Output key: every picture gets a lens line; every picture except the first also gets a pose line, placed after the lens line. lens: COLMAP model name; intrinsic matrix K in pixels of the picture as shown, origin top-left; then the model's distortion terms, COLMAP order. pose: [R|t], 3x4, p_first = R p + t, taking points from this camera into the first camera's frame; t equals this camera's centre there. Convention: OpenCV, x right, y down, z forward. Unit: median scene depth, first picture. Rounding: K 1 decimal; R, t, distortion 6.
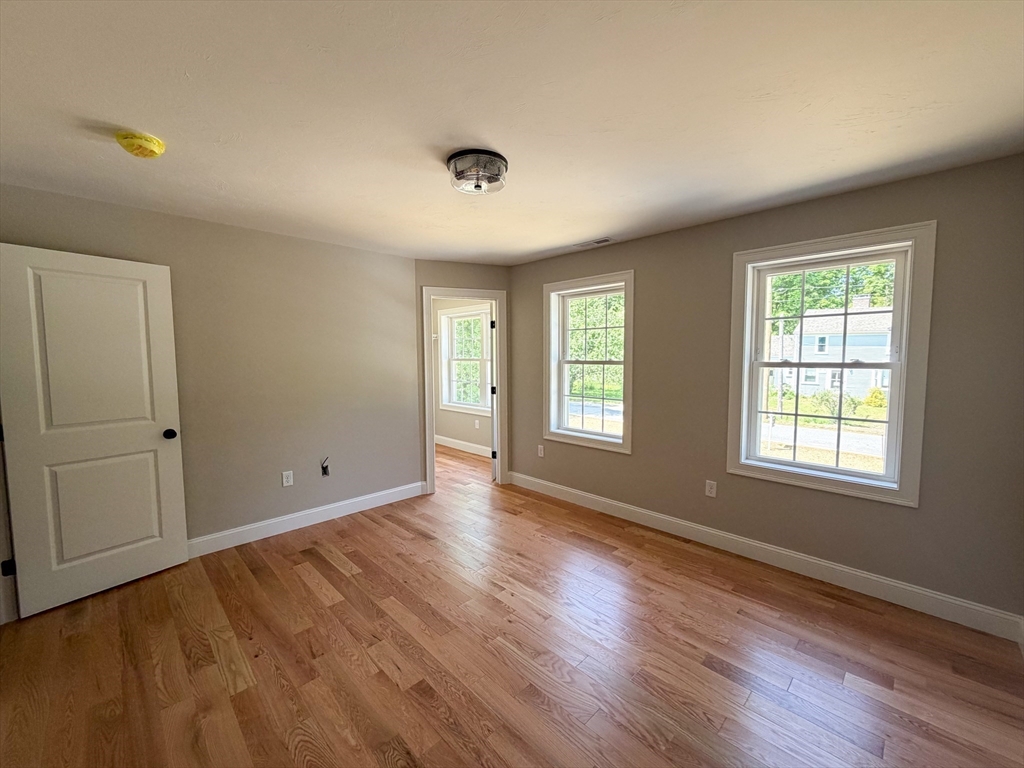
lens RADIAL K [[422.1, 0, 539.1], [0, 422.1, 385.2], [0, 0, 1]] dist [-0.000046, 0.000072]
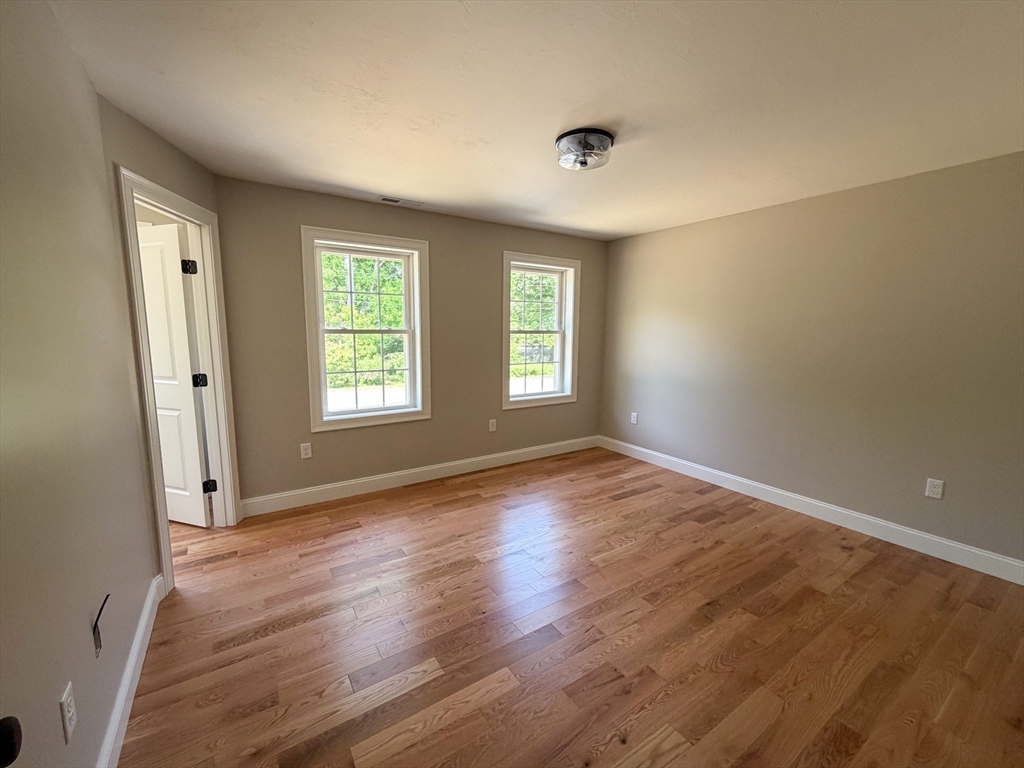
lens RADIAL K [[413.0, 0, 514.6], [0, 413.0, 384.6], [0, 0, 1]] dist [-0.002695, 0.000238]
pose [[0.212937, -0.127951, 0.968652, -0.736052], [0.059582, 0.991244, 0.117837, -0.030296], [-0.975248, 0.032622, 0.218696, 0.564835]]
